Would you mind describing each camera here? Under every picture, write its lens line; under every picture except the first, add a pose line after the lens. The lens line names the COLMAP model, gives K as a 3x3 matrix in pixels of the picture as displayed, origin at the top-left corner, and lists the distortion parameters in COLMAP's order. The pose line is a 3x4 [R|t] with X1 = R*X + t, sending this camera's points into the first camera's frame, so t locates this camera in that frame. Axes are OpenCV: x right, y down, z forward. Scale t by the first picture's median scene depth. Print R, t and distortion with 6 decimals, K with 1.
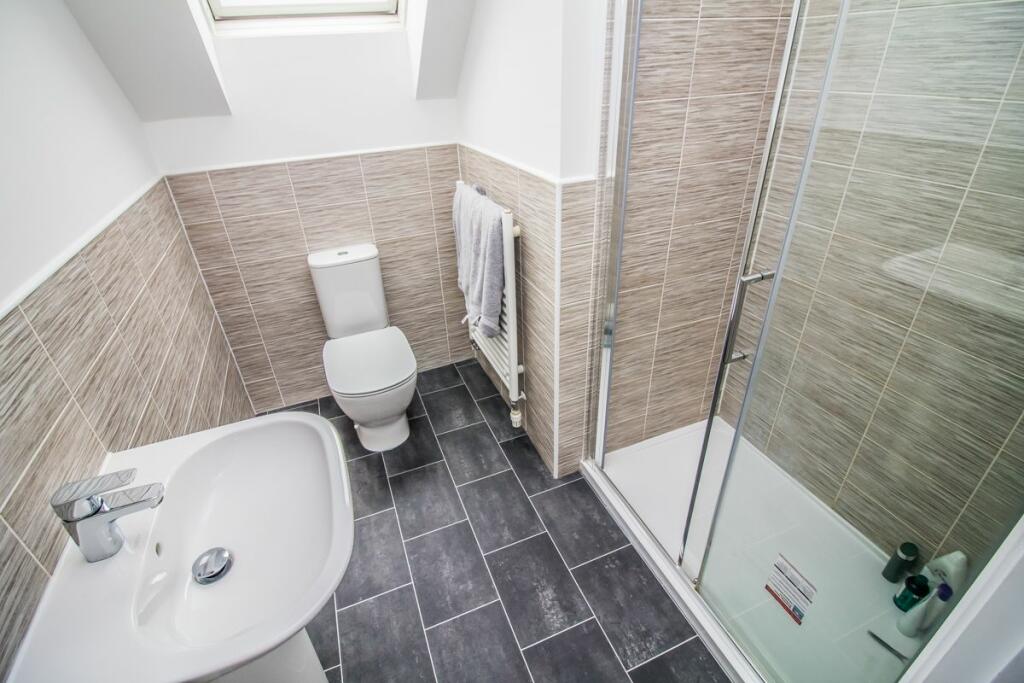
lens RADIAL K [[475.1, 0, 508.0], [0, 475.1, 322.3], [0, 0, 1]] dist [0.000371, -0.011853]
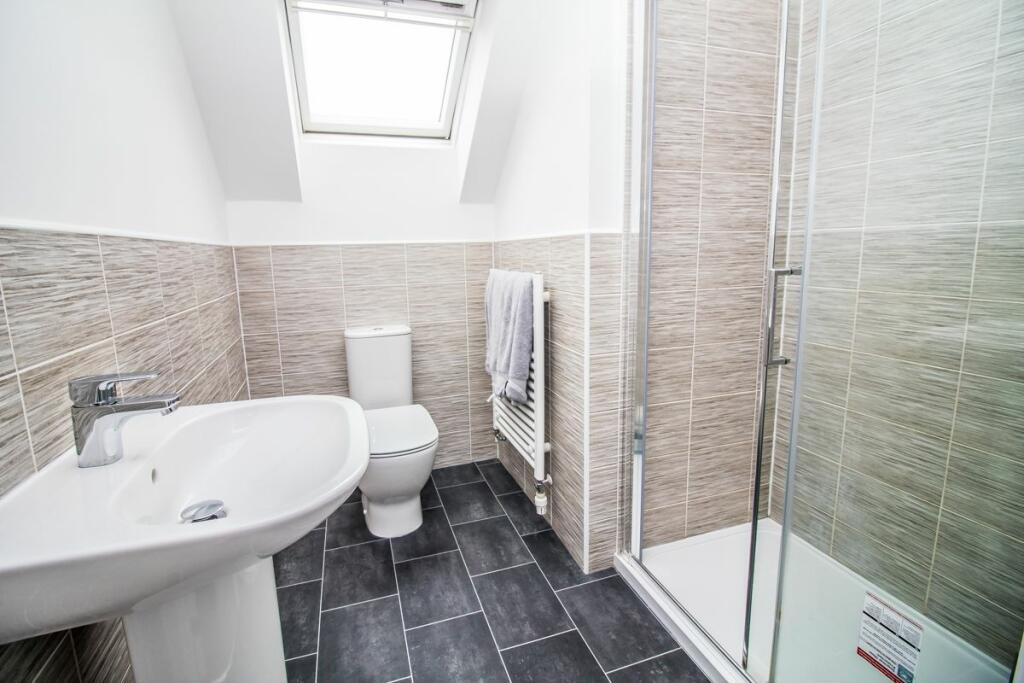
lens RADIAL K [[475.1, 0, 508.0], [0, 475.1, 322.3], [0, 0, 1]] dist [0.000371, -0.011853]
pose [[0.998209, 0.028379, -0.052668, -0.009221], [-0.044871, 0.937412, -0.345320, 0.220446], [0.039571, 0.347065, 0.937006, 0.031889]]
